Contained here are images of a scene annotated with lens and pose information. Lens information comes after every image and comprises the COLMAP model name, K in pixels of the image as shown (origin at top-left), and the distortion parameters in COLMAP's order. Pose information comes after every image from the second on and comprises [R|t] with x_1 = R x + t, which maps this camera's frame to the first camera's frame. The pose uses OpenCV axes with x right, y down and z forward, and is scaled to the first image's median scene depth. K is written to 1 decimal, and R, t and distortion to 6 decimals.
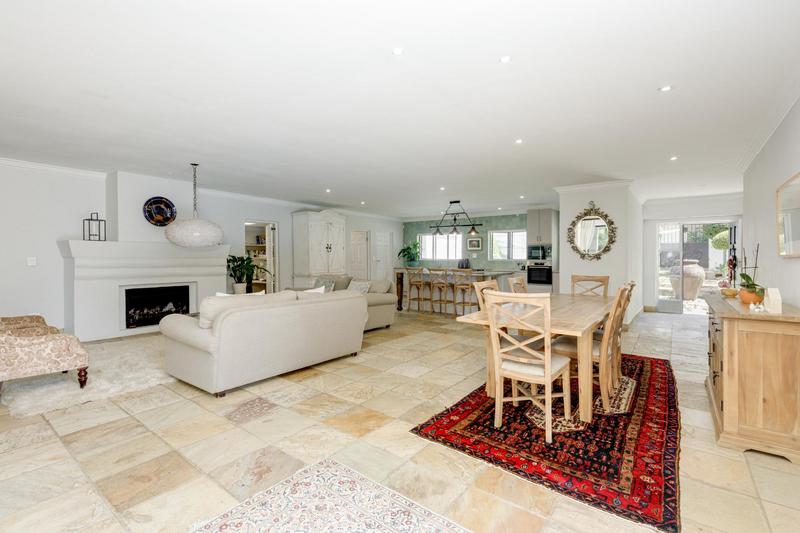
lens RADIAL K [[360.5, 0, 398.0], [0, 360.5, 260.7], [0, 0, 1]] dist [0.004413, -0.000281]
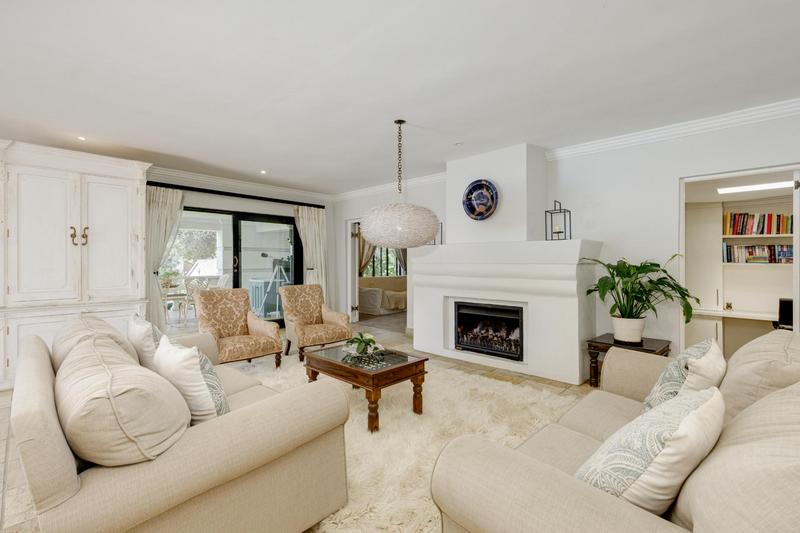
lens RADIAL K [[360.5, 0, 403.0], [0, 360.5, 263.2], [0, 0, 1]] dist [0.004413, -0.000281]
pose [[-0.105092, -0.001373, -0.994462, 0.057970], [-0.009923, 0.999951, -0.000332, -0.005216], [0.994413, 0.009833, -0.105100, 0.688584]]
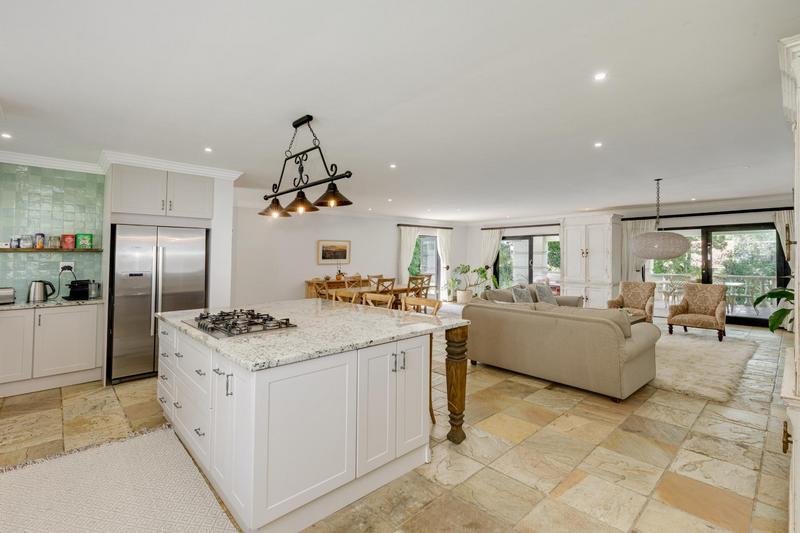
lens RADIAL K [[360.5, 0, 388.8], [0, 360.5, 248.2], [0, 0, 1]] dist [0.004413, -0.000281]
pose [[-0.983051, 0.002689, 0.183312, 0.006088], [-0.000682, 0.999832, -0.018322, -0.031498], [-0.183330, -0.018136, -0.982884, 1.381679]]
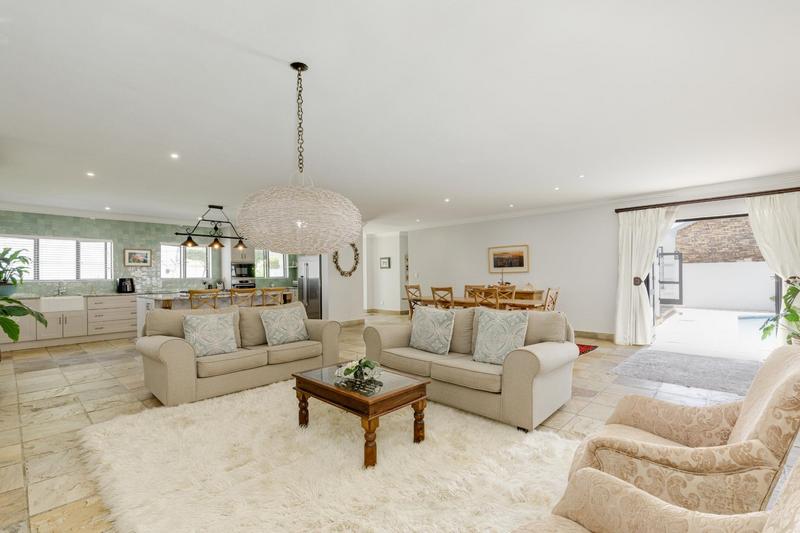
lens RADIAL K [[360.5, 0, 402.3], [0, 360.5, 270.8], [0, 0, 1]] dist [0.004413, -0.000281]
pose [[0.089647, 0.004732, 0.995962, -0.626707], [0.018852, 0.999802, -0.006447, -0.007672], [-0.995795, 0.019354, 0.089540, 0.536445]]
